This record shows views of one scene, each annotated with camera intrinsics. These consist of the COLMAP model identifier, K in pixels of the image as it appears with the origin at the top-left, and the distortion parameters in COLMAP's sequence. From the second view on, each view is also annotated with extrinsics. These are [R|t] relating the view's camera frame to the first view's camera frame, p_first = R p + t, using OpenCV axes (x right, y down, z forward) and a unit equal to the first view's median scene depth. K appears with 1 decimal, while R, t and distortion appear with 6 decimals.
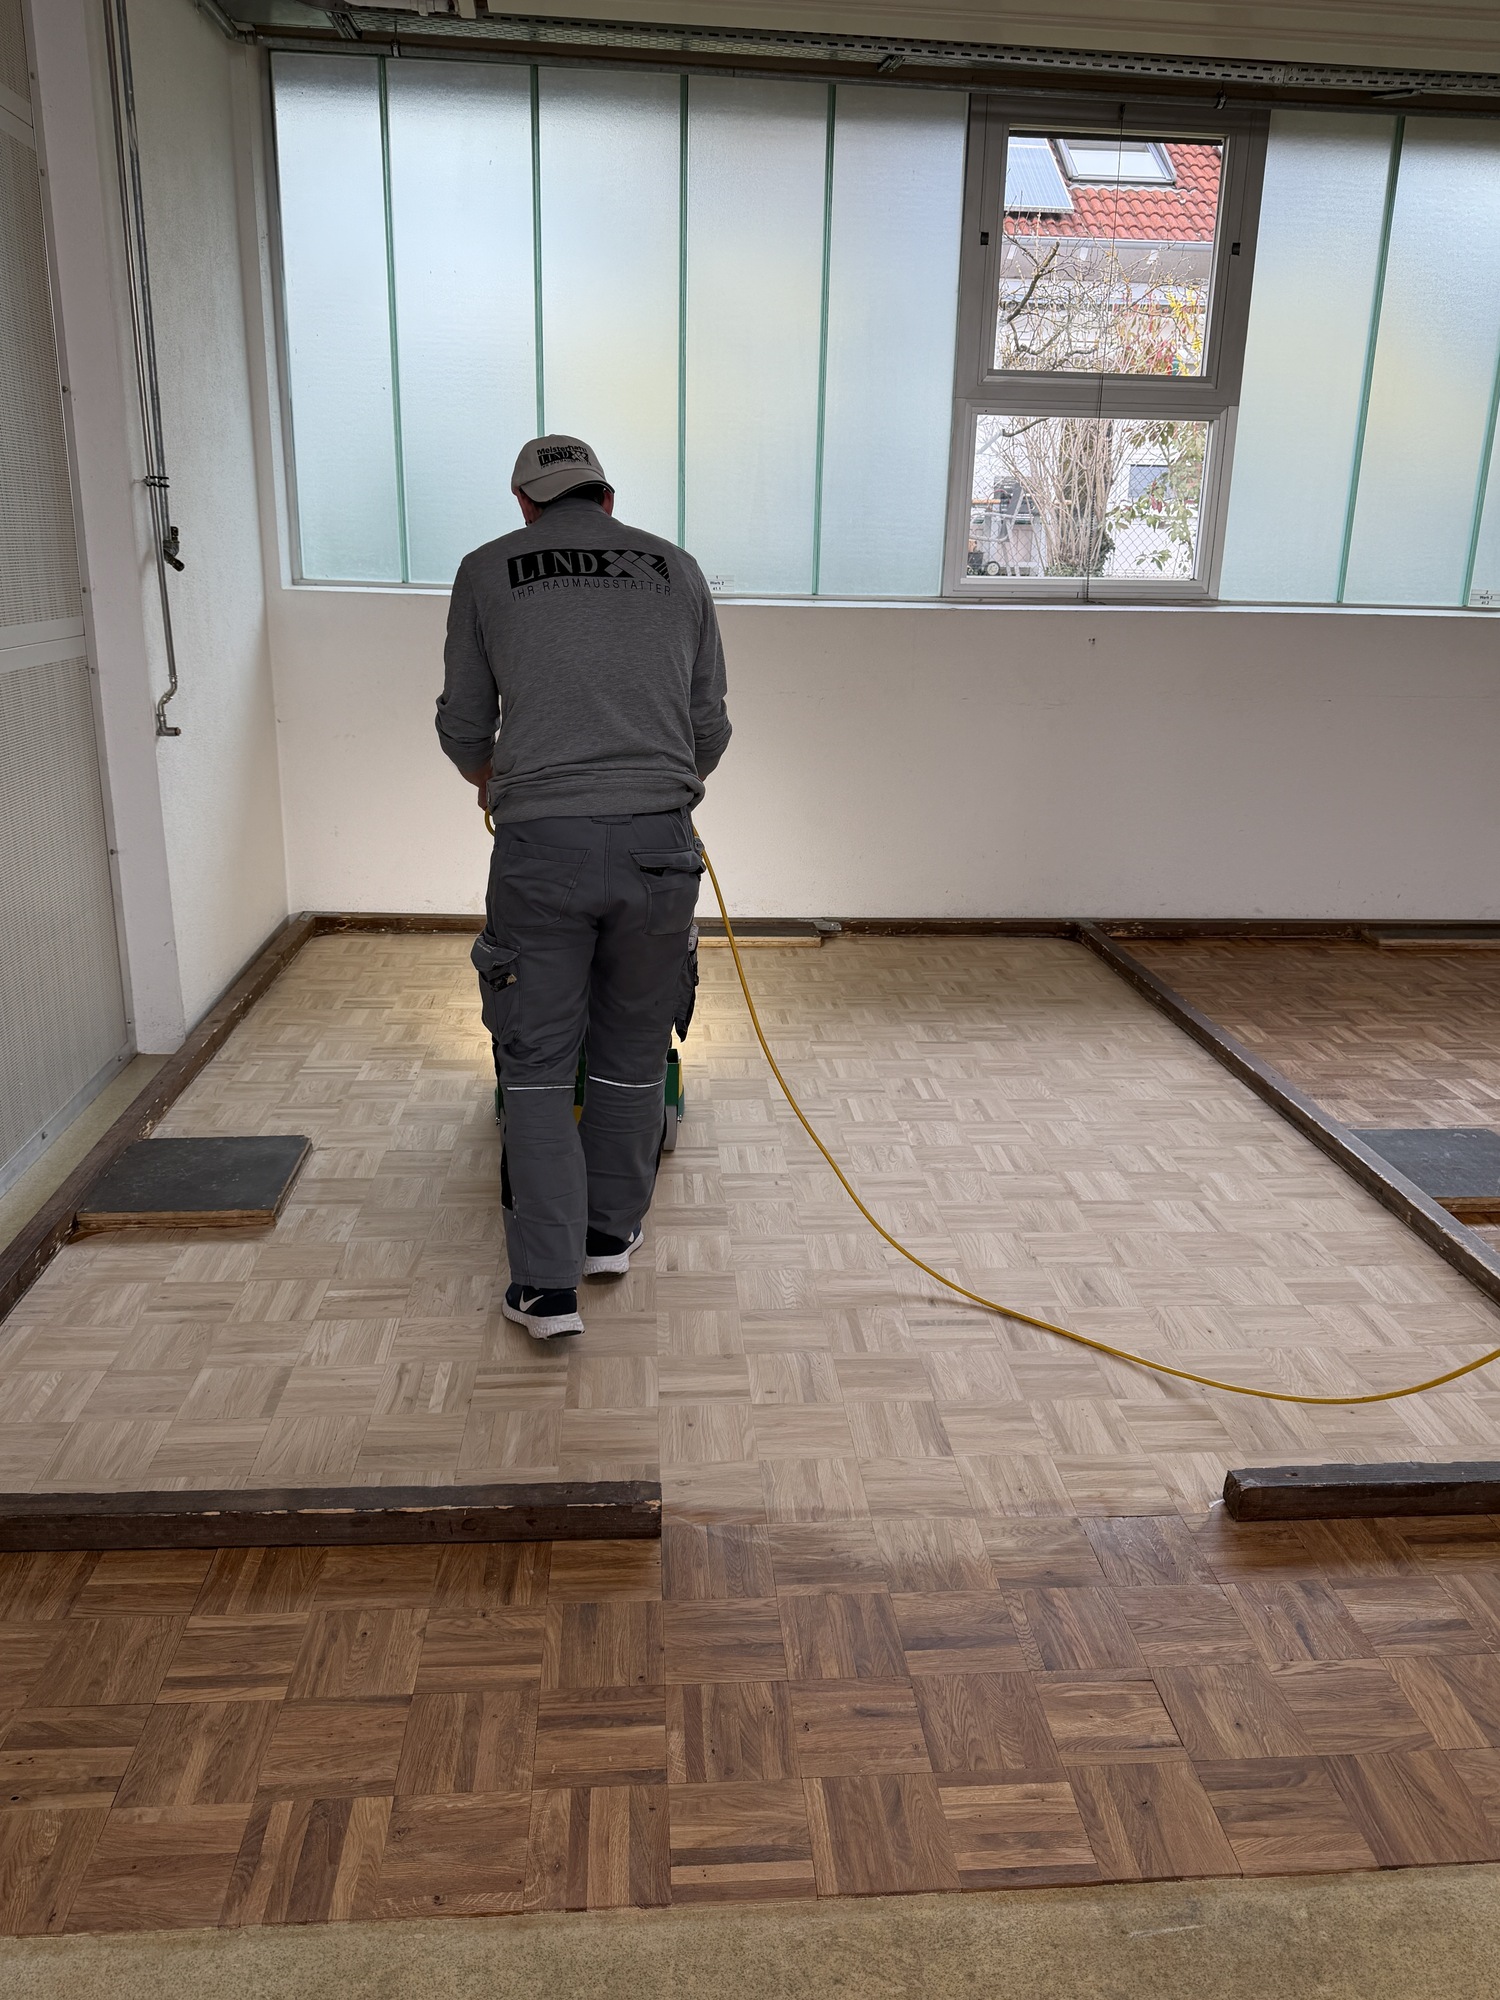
lens RADIAL K [[1474.1, 0, 751.4], [0, 1474.1, 995.1], [0, 0, 1]] dist [0.087810, -0.121044]
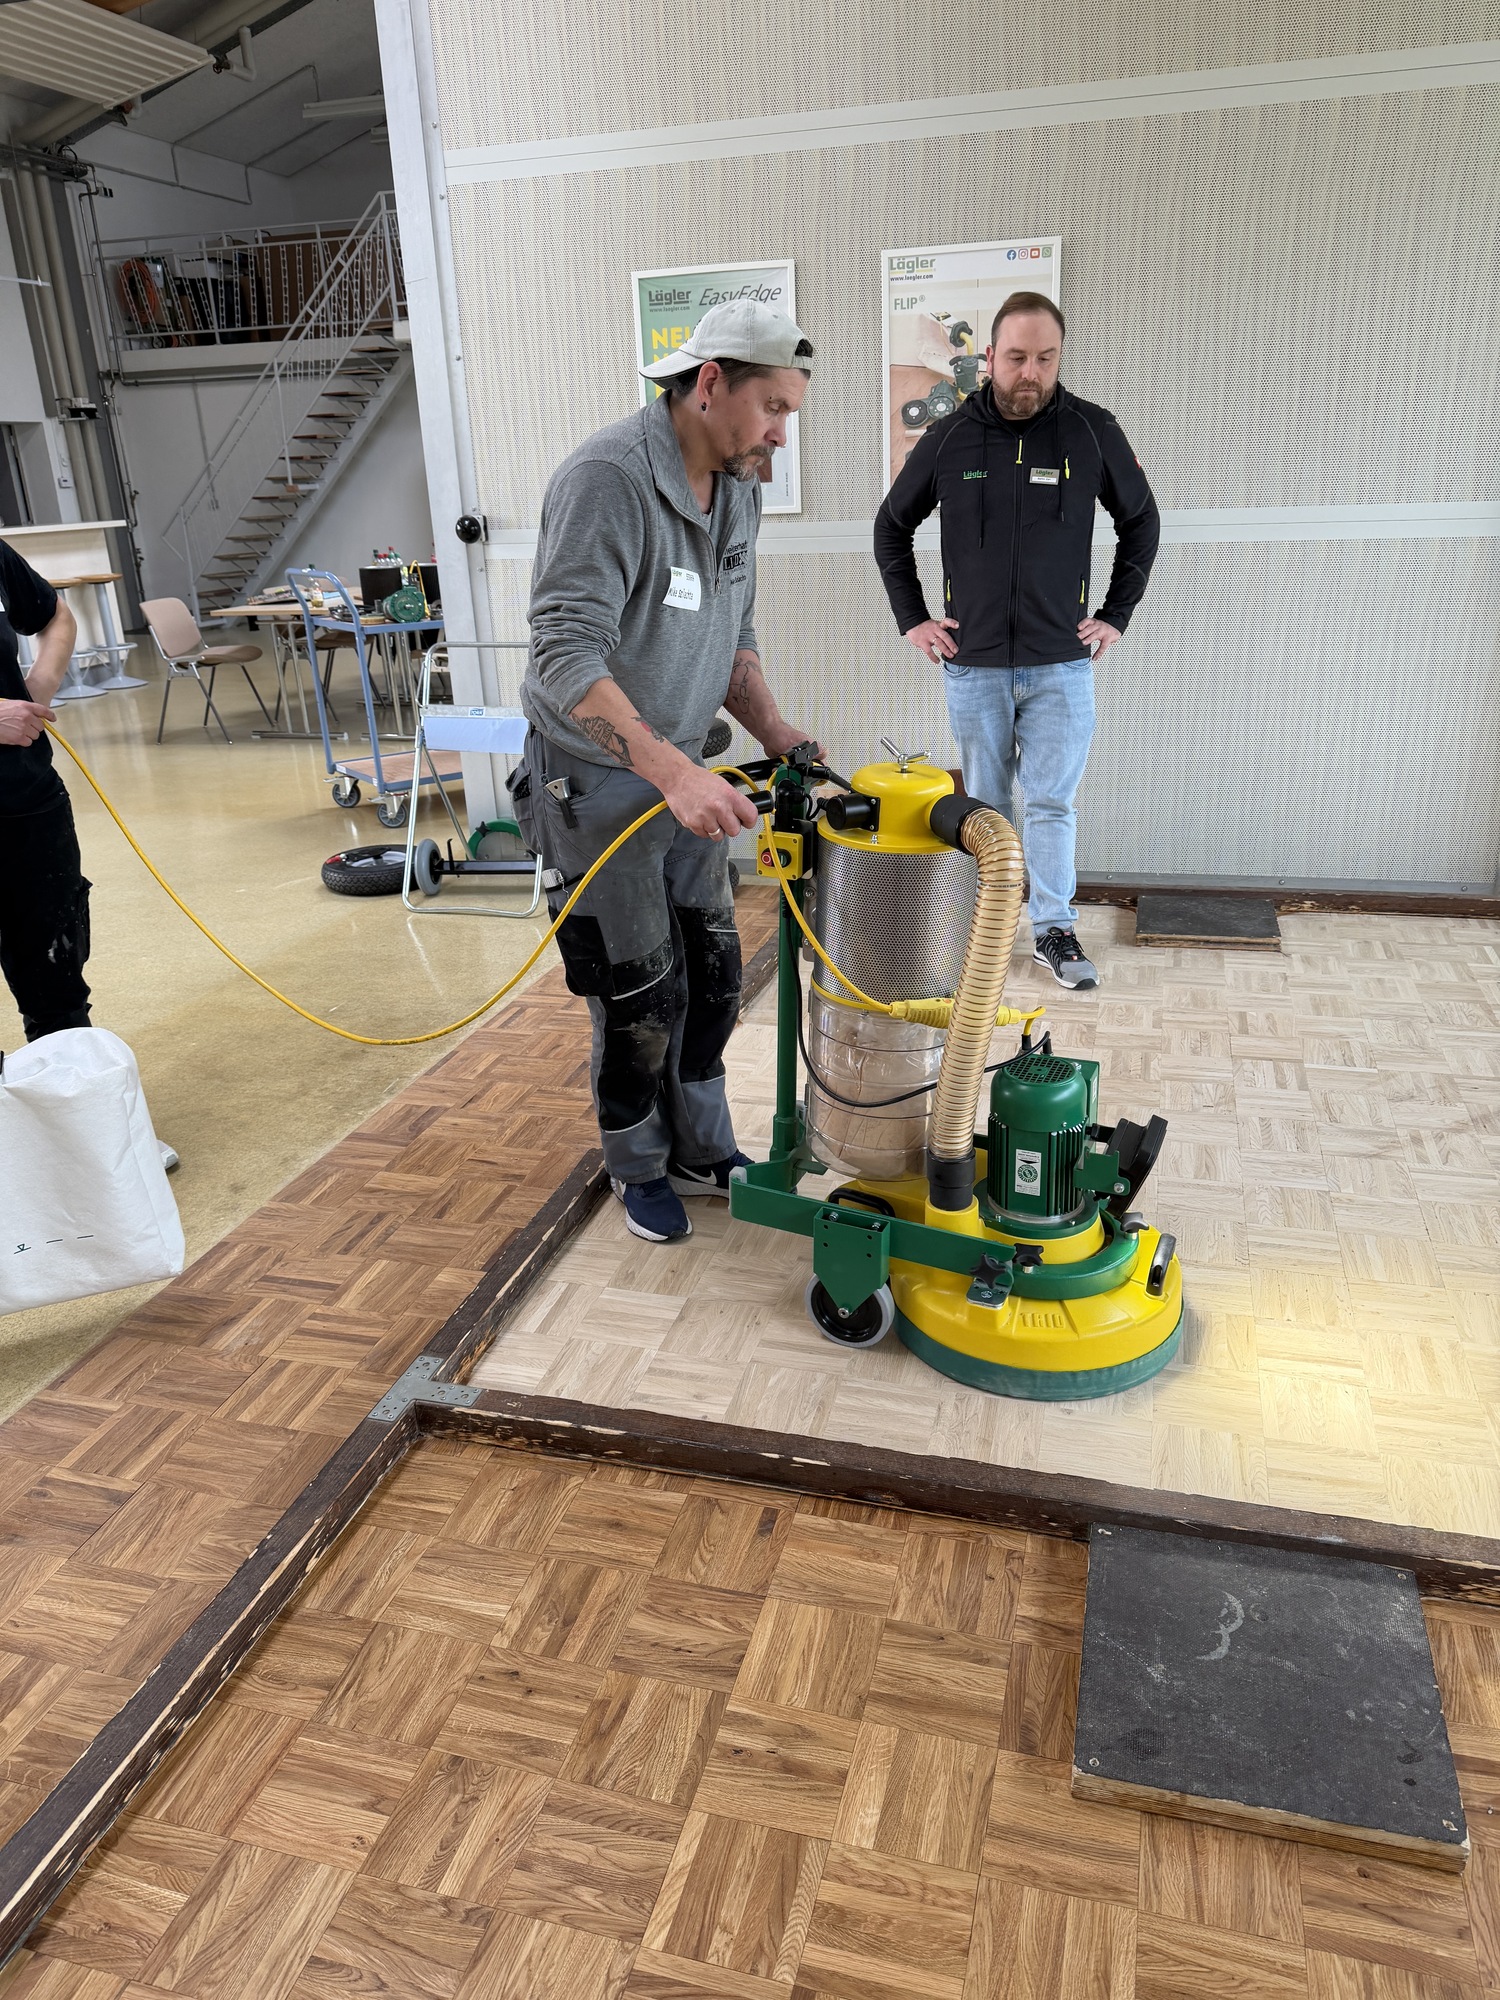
lens RADIAL K [[1414.9, 0, 755.2], [0, 1414.9, 1007.3], [0, 0, 1]] dist [0.023474, -0.032391]
pose [[-0.349706, 0.325113, -0.878640, 0.703428], [-0.245919, 0.873114, 0.420946, -0.188962], [0.904008, 0.363281, -0.225382, 0.709280]]
